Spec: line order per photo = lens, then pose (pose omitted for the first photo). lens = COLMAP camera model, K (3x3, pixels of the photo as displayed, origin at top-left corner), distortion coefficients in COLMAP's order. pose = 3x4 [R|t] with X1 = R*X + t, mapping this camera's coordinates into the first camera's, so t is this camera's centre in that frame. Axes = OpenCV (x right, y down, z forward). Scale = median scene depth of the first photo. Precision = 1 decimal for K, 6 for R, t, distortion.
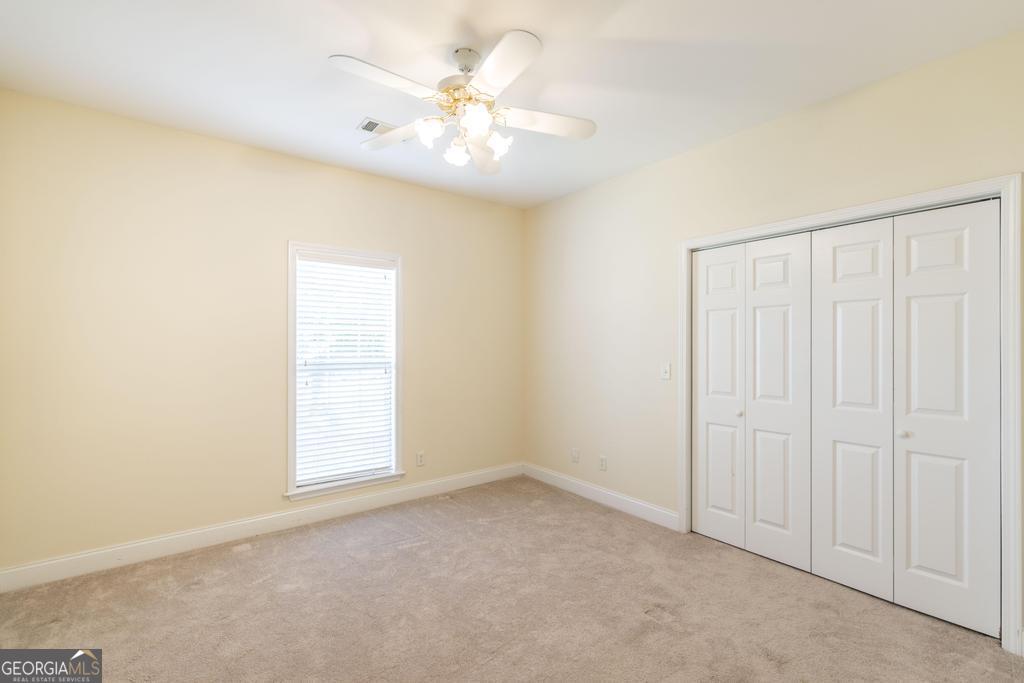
lens RADIAL K [[445.3, 0, 519.3], [0, 445.3, 338.5], [0, 0, 1]] dist [0.001658, 0.000223]
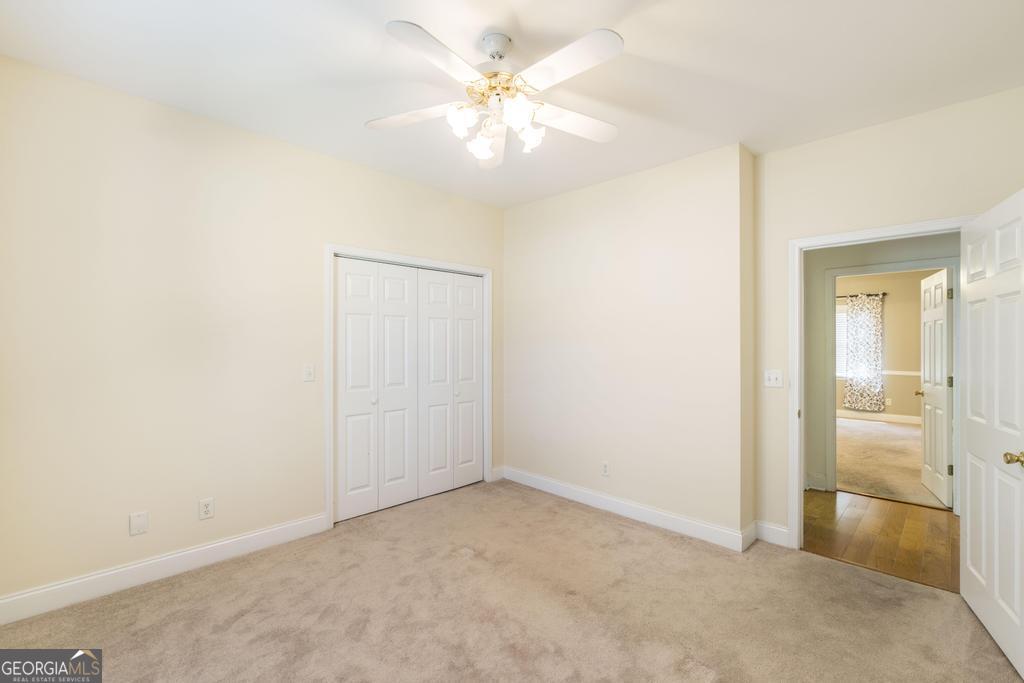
lens RADIAL K [[445.3, 0, 514.6], [0, 445.3, 344.7], [0, 0, 1]] dist [0.001658, 0.000223]
pose [[-0.110576, -0.006490, 0.993846, -0.752190], [-0.016547, 0.999852, 0.004688, 0.001389], [-0.993730, -0.015927, -0.110667, 0.758390]]
